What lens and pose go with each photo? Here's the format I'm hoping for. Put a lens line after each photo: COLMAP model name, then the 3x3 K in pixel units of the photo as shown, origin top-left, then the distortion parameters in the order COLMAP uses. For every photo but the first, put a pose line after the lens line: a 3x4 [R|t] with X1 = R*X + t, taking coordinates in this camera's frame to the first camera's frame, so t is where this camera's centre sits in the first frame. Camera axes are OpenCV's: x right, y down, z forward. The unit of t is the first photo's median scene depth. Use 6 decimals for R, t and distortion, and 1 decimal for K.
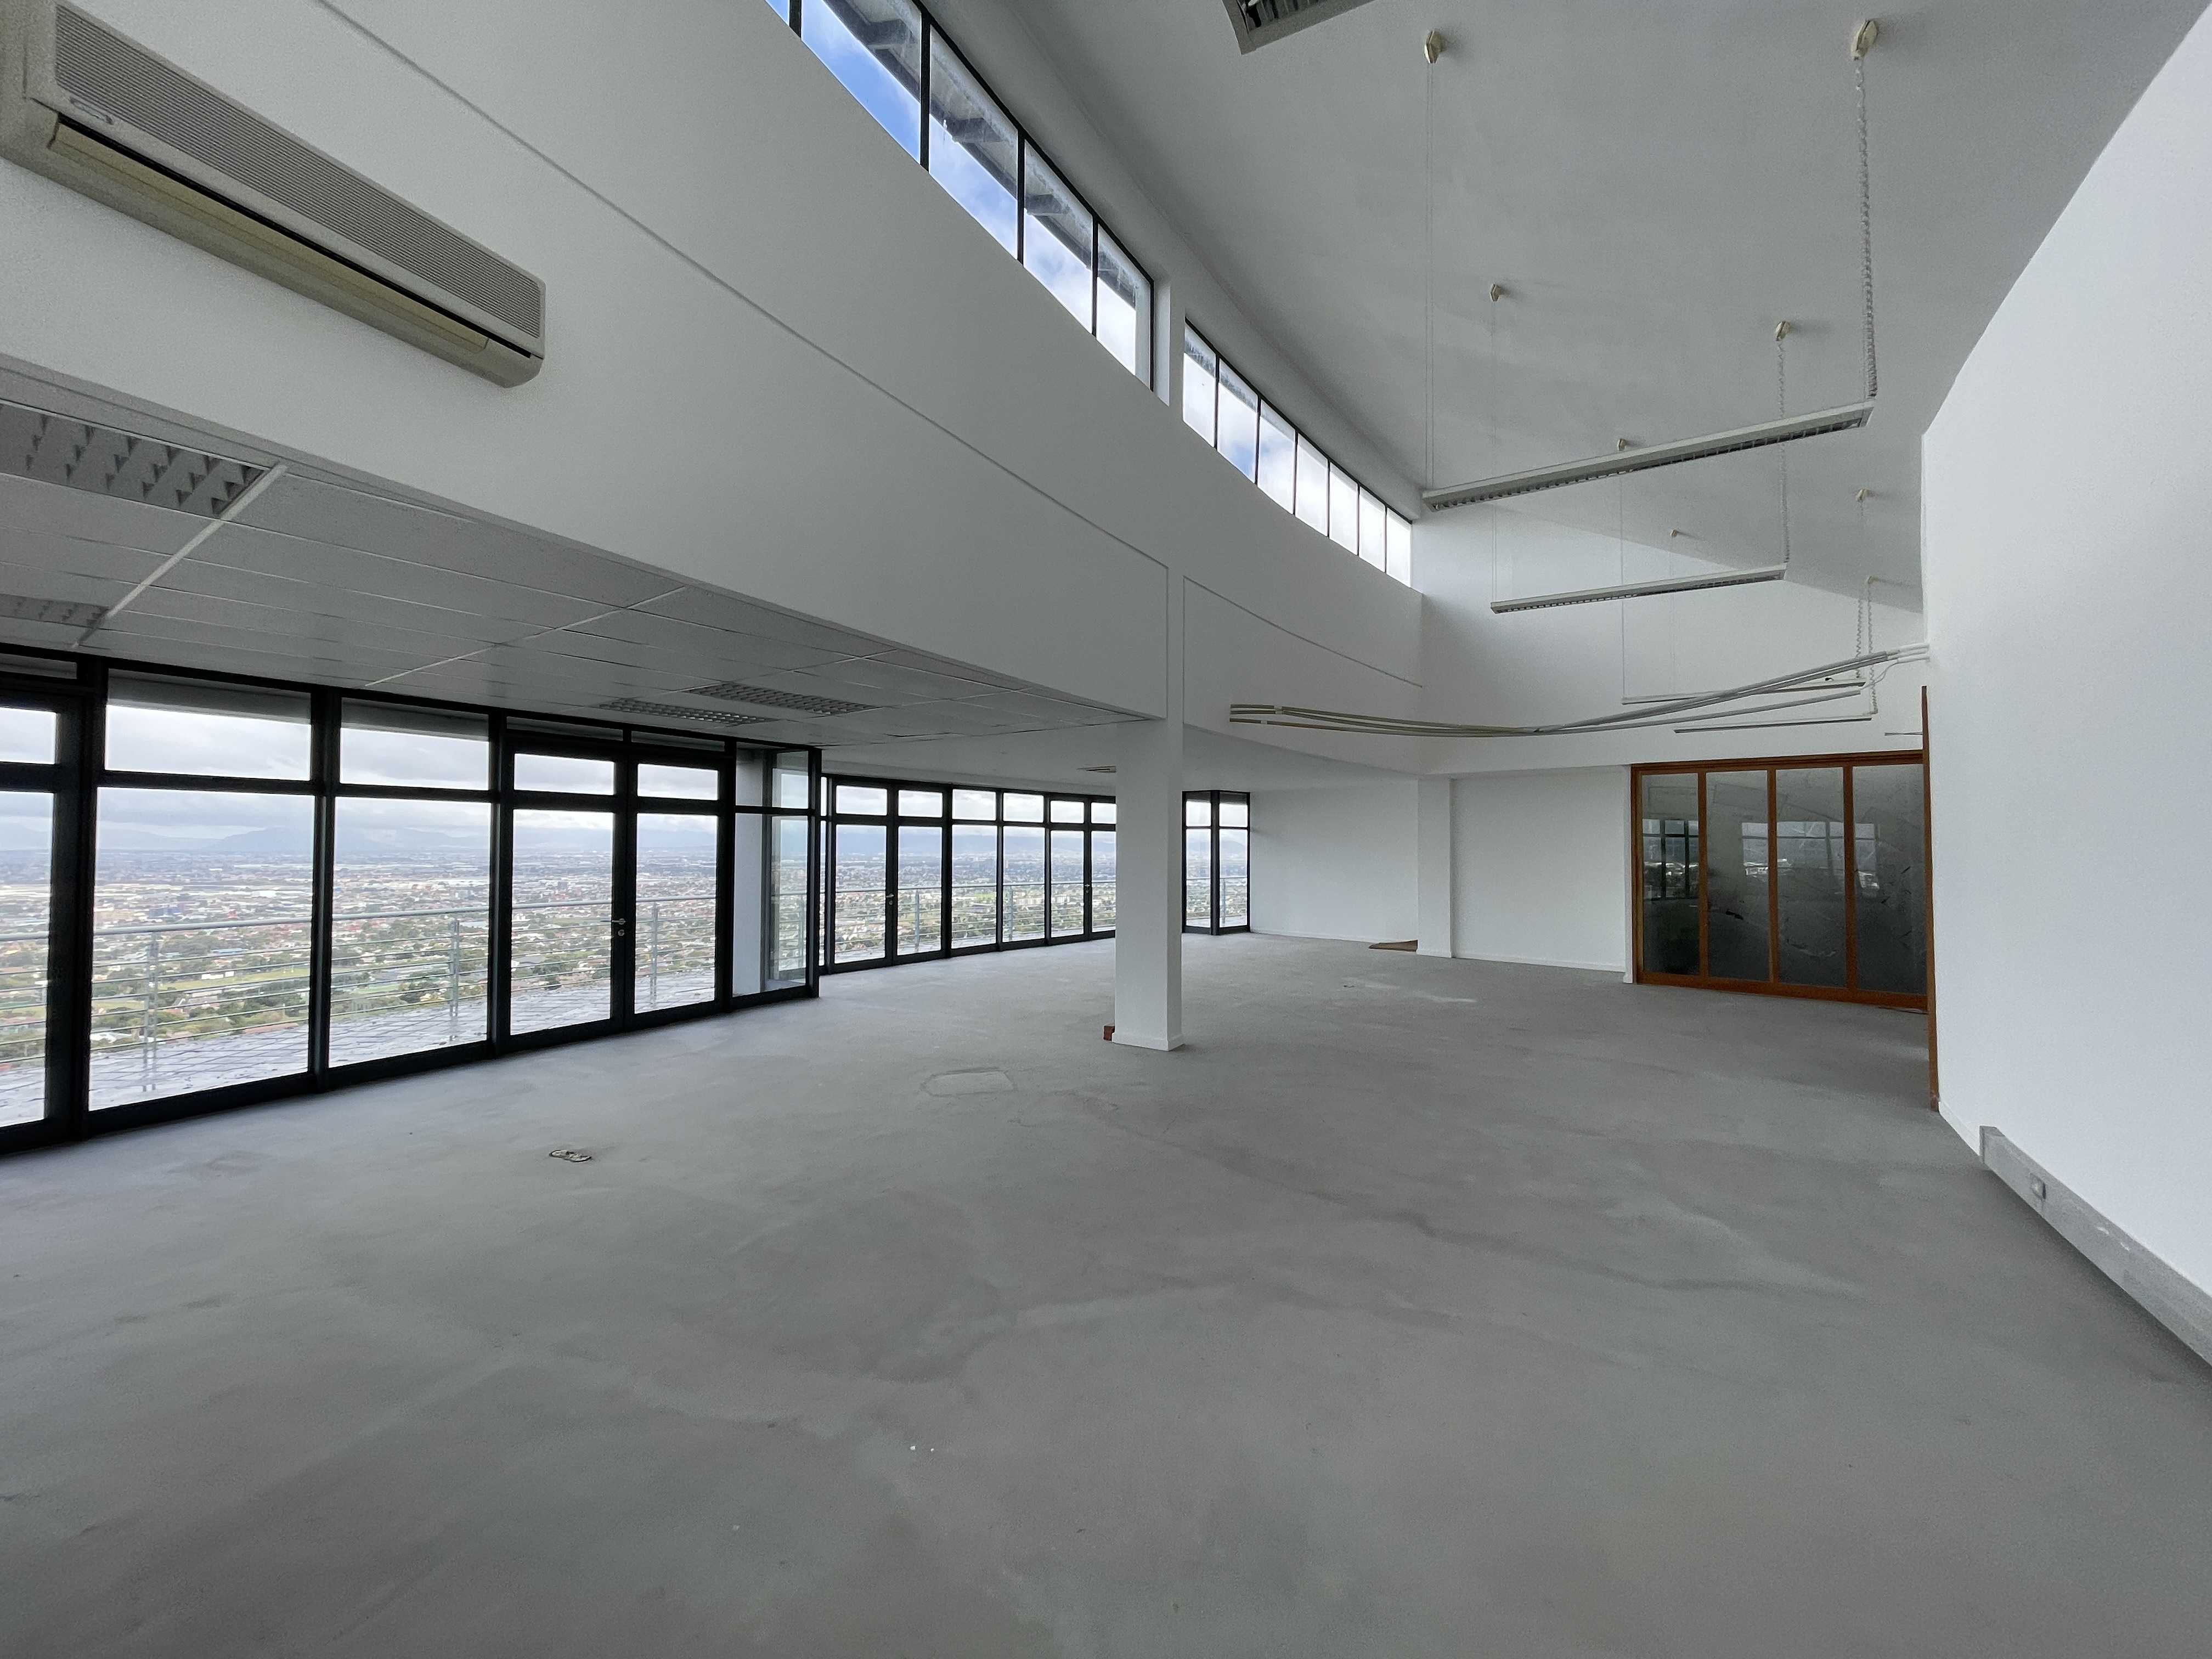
lens RADIAL K [[889.5, 0, 1106.2], [0, 889.5, 820.1], [0, 0, 1]] dist [-0.002045, 0.000236]
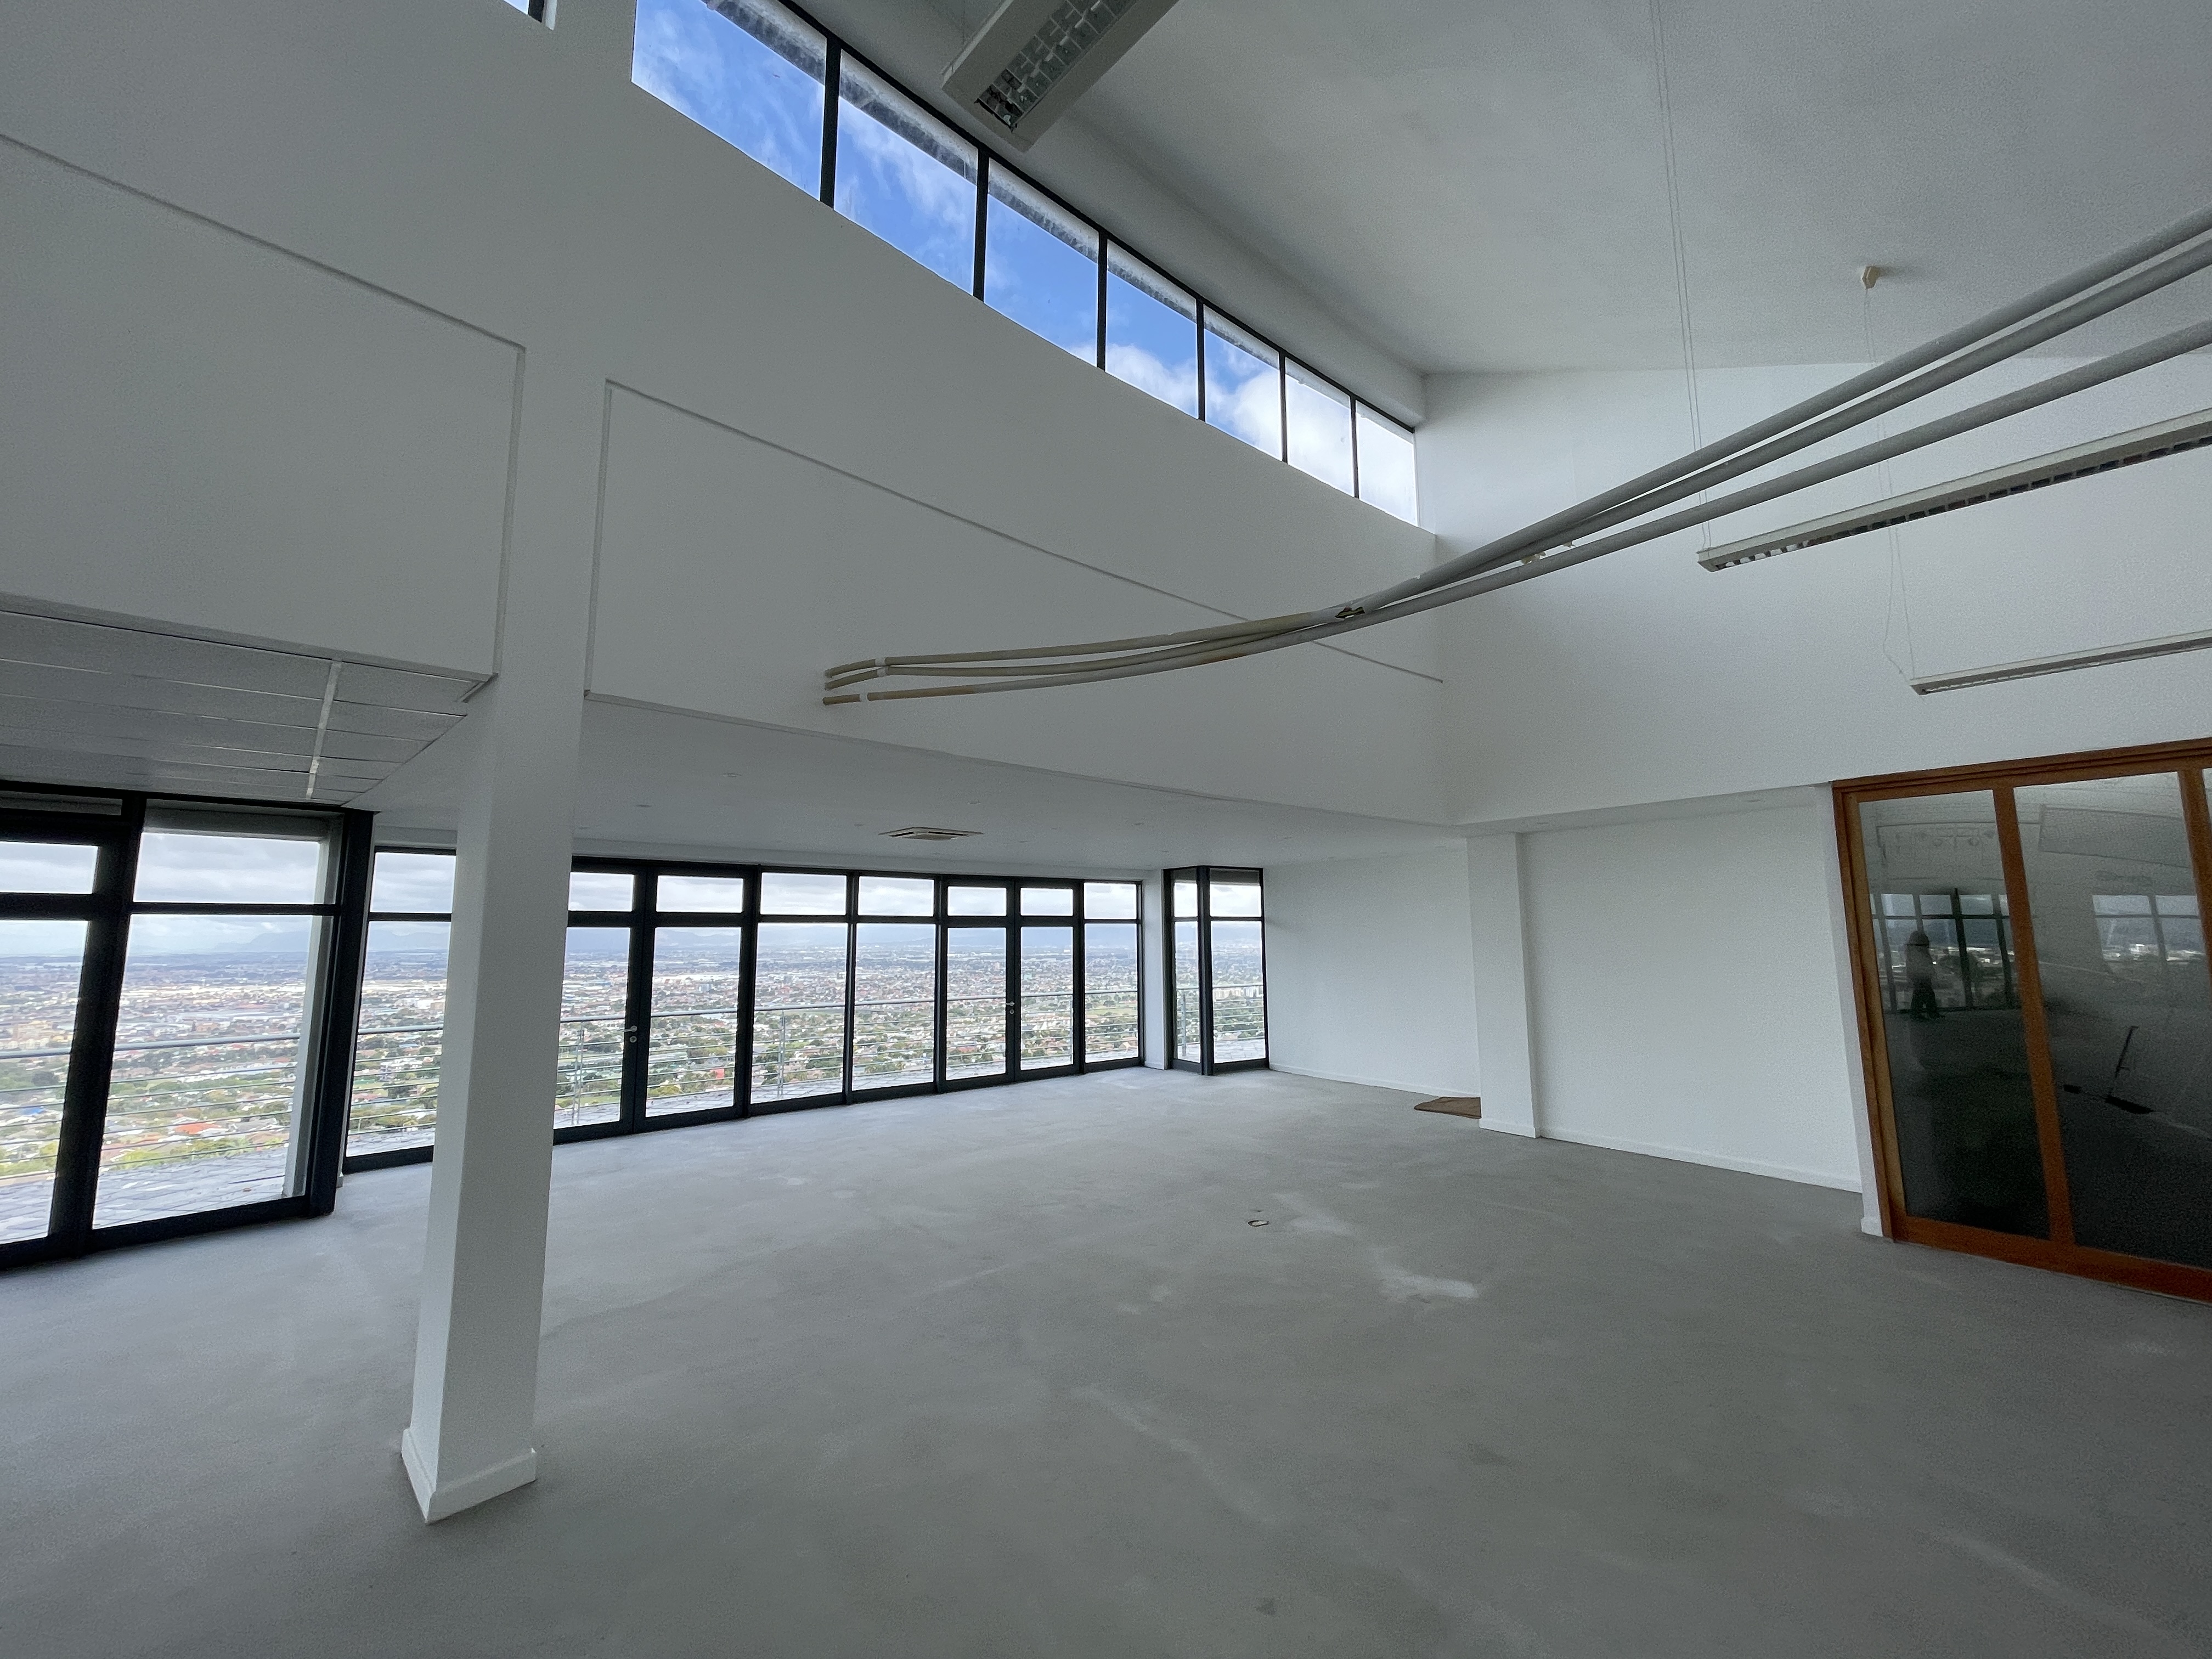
lens RADIAL K [[889.5, 0, 1108.6], [0, 889.5, 821.7], [0, 0, 1]] dist [-0.002045, 0.000236]
pose [[0.978729, -0.040310, -0.201160, 0.229334], [0.020086, 0.994624, -0.101586, 0.002333], [0.204174, 0.095384, 0.974277, 0.340168]]
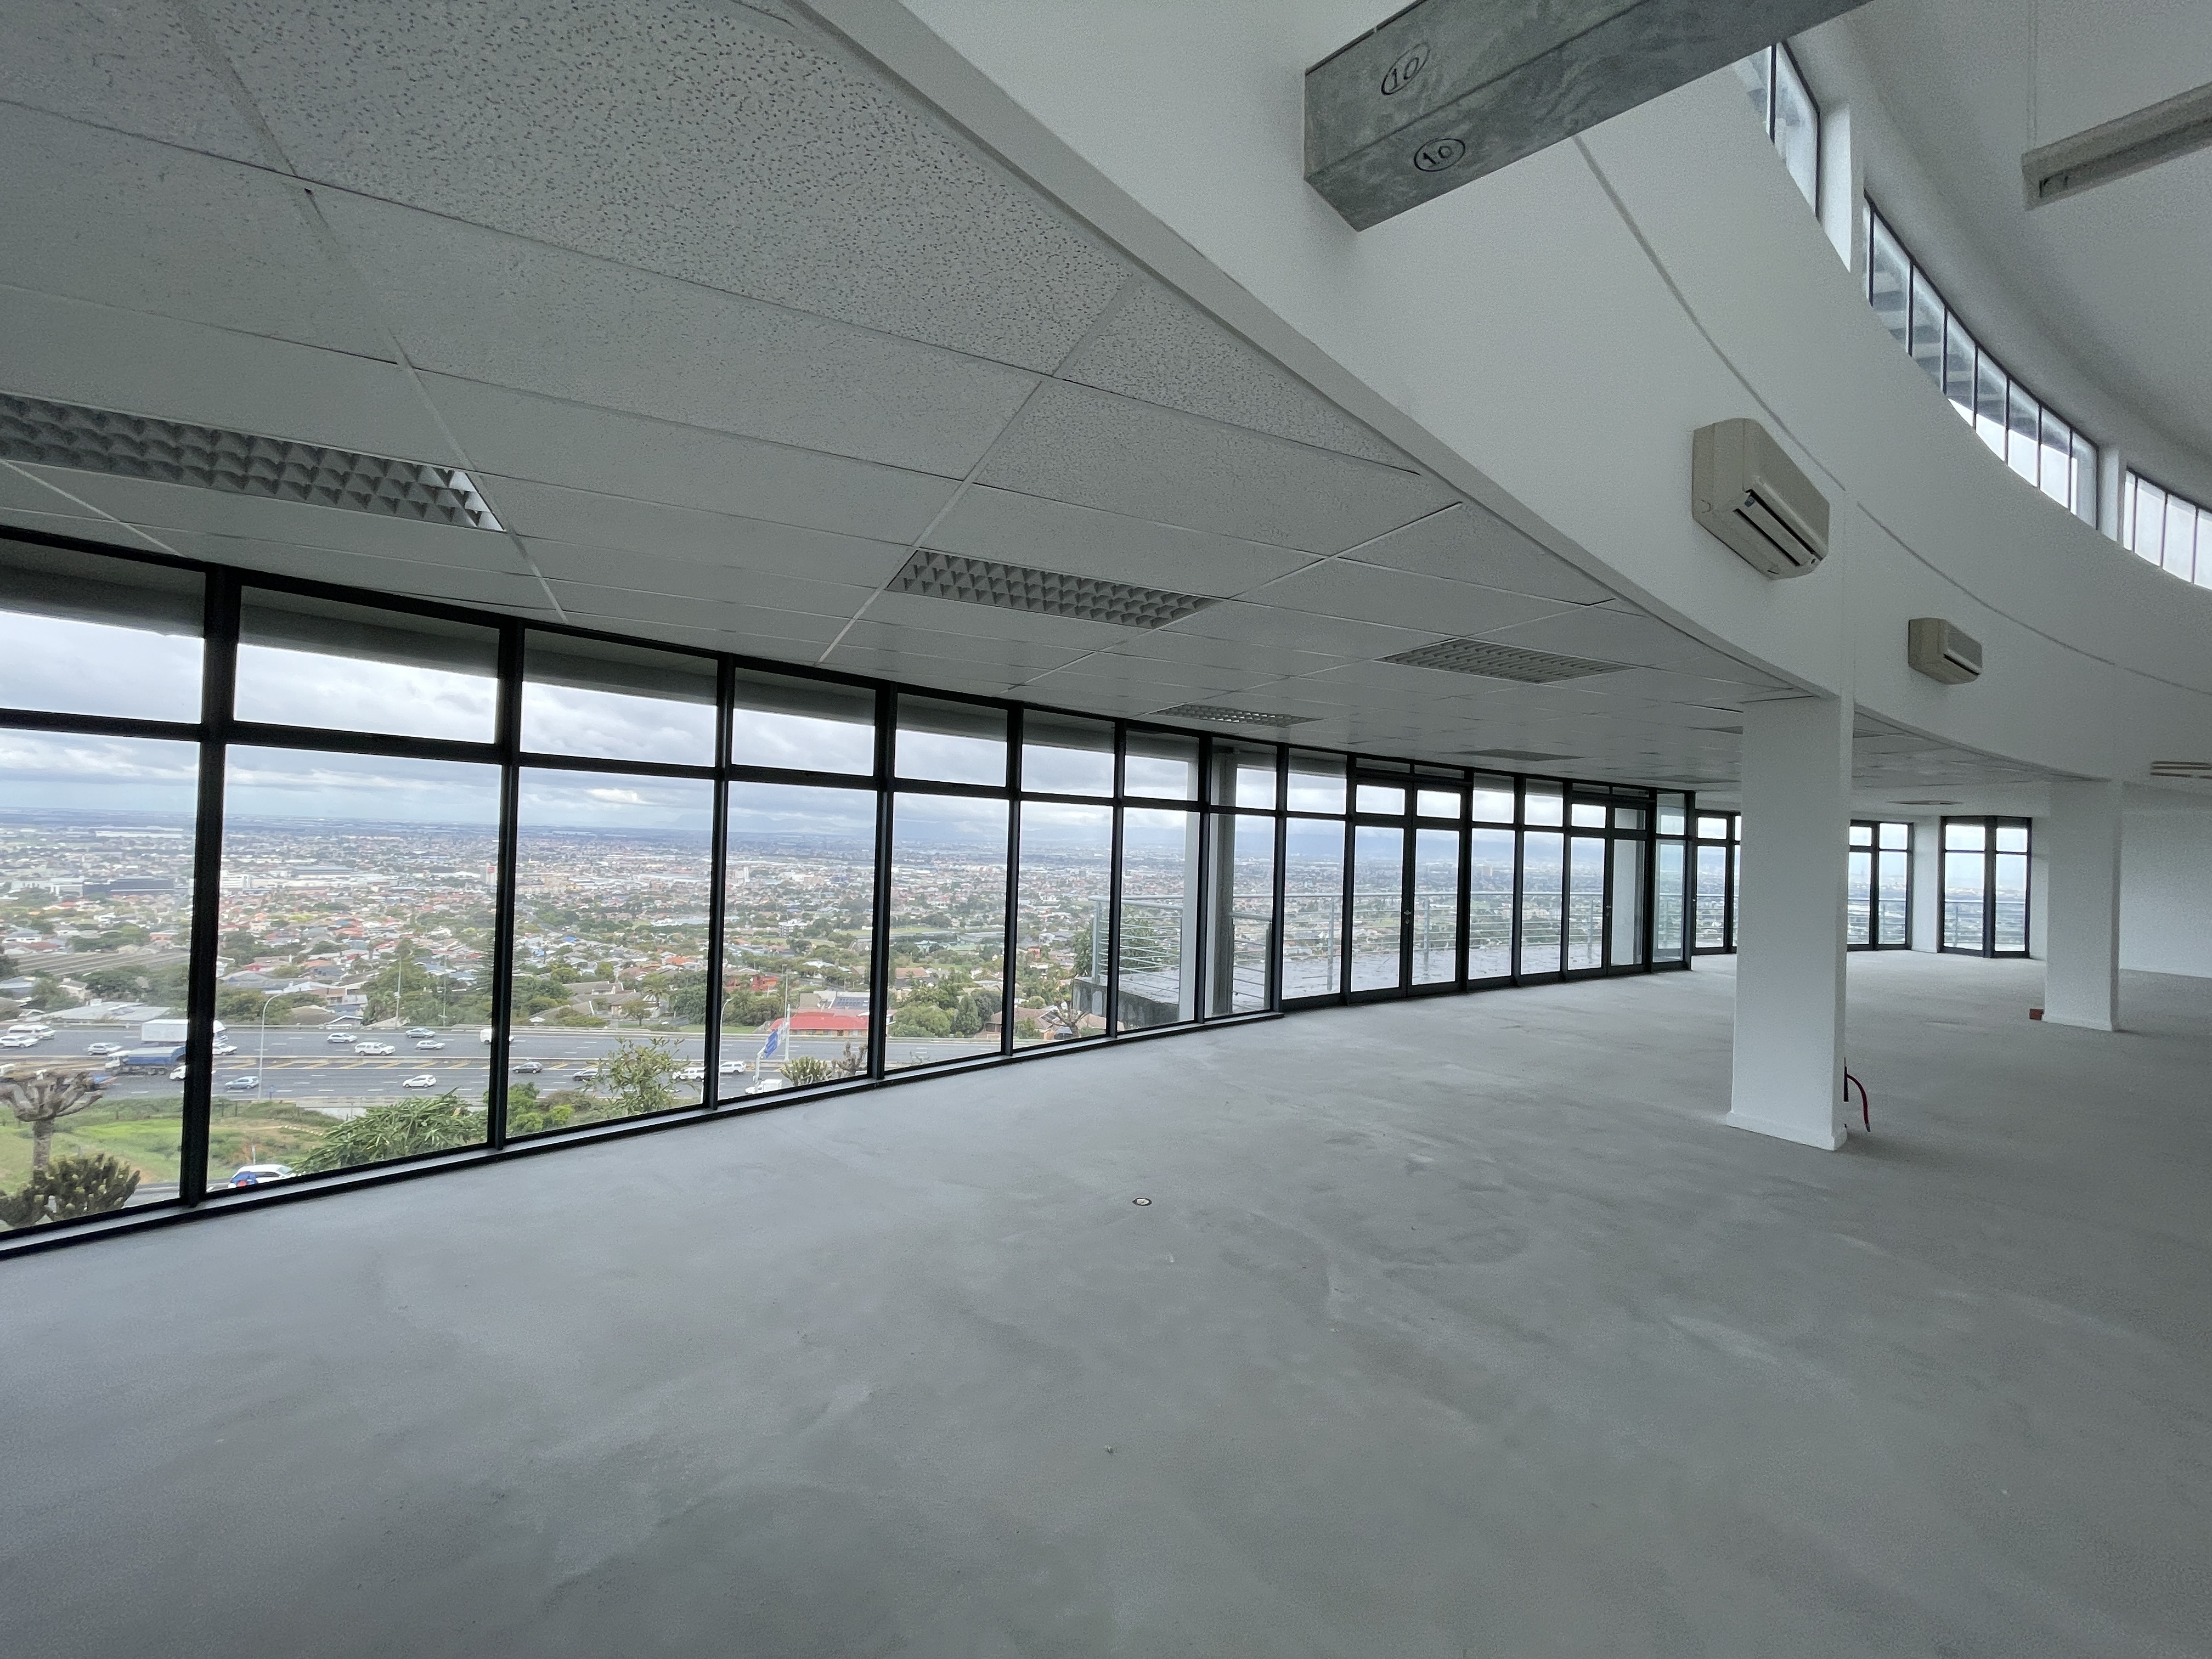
lens RADIAL K [[889.5, 0, 1108.7], [0, 889.5, 833.8], [0, 0, 1]] dist [-0.002045, 0.000236]
pose [[0.868205, 0.023248, -0.495662, -0.296981], [-0.016628, 0.999704, 0.017764, -0.016985], [0.495928, -0.007181, 0.868334, -0.454633]]
